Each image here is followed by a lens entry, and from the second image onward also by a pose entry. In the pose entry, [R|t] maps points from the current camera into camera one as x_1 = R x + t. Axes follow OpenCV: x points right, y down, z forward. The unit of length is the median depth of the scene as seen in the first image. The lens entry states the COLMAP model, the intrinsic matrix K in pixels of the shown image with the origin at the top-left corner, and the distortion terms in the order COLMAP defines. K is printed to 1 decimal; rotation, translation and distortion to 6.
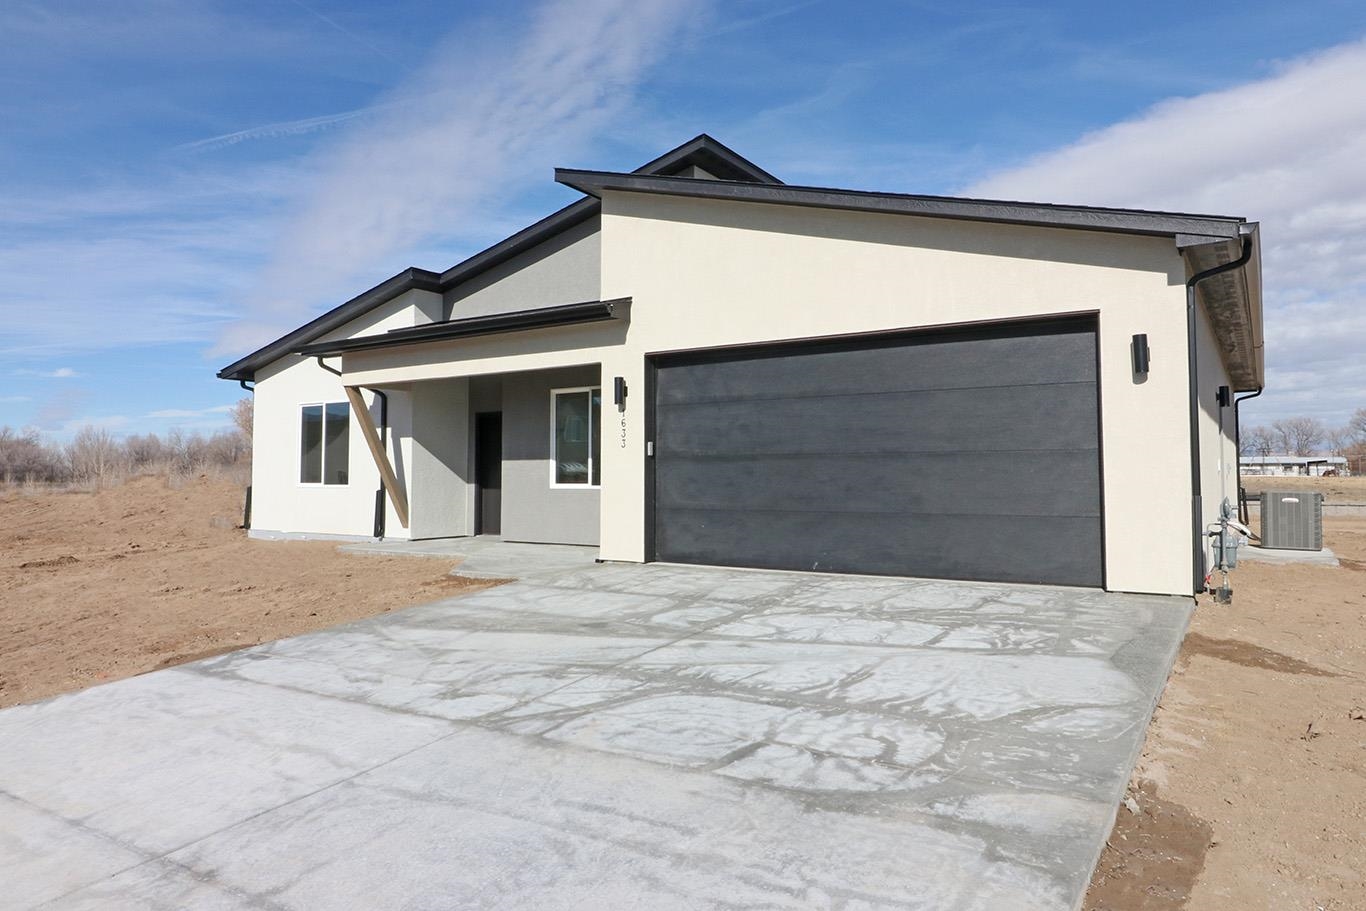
lens RADIAL K [[917.1, 0, 683.0], [0, 917.1, 455.5], [0, 0, 1]] dist [0.007745, 0.000348]
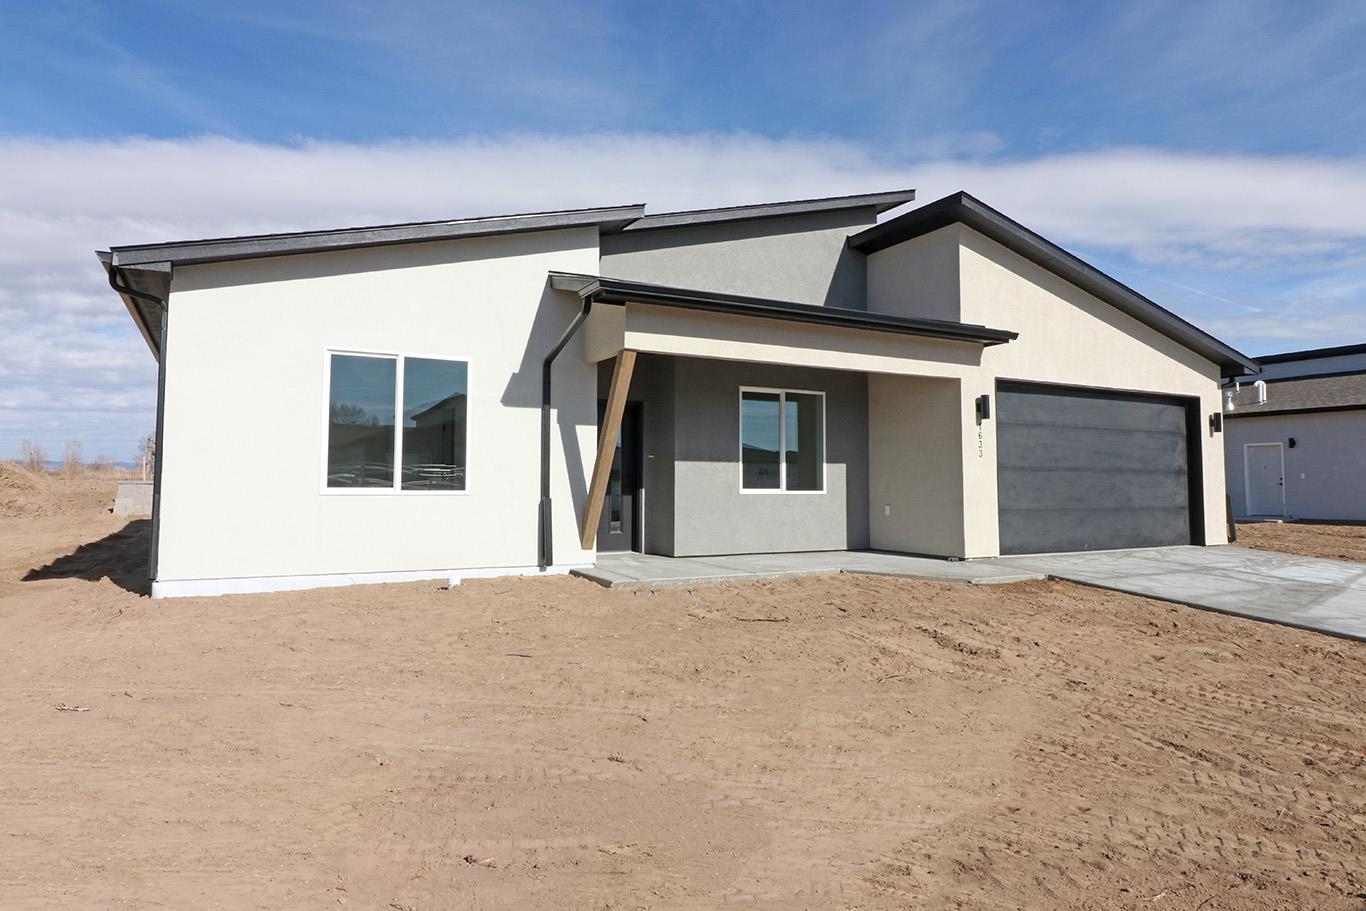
lens RADIAL K [[823.3, 0, 683.0], [0, 823.3, 455.5], [0, 0, 1]] dist [0.002058, -0.000300]
pose [[0.480914, 0.038467, 0.875924, -0.865278], [-0.026610, 0.999217, -0.029271, 0.022206], [-0.876364, -0.009232, 0.481561, 0.637492]]
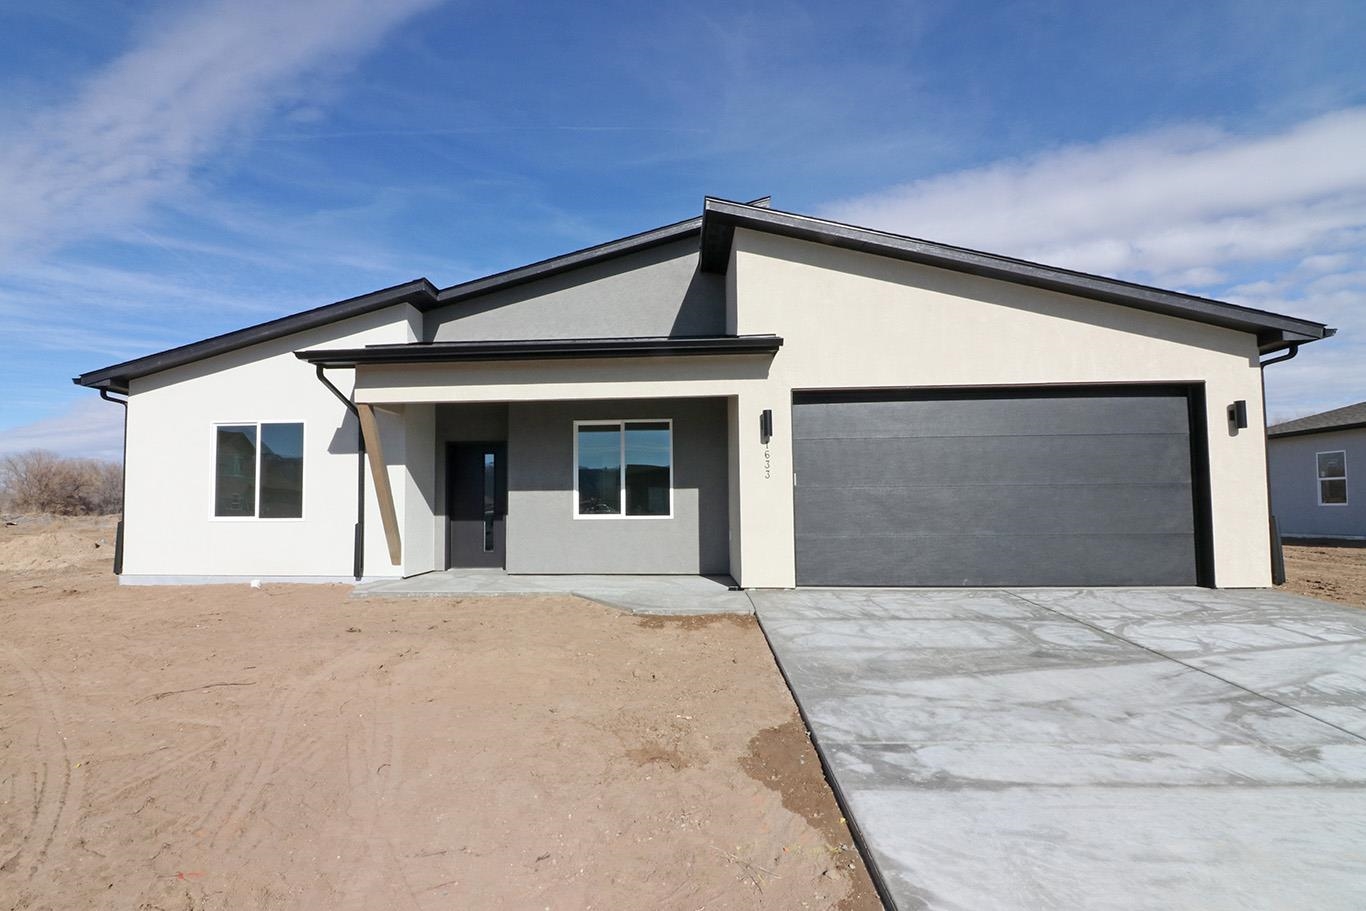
lens RADIAL K [[701.6, 0, 684.1], [0, 701.6, 496.4], [0, 0, 1]] dist [-0.006113, -0.000185]
pose [[0.875653, 0.005492, 0.482909, -0.398172], [-0.007029, 0.999974, 0.001373, 0.008728], [-0.482889, -0.004597, 0.875670, 0.262199]]
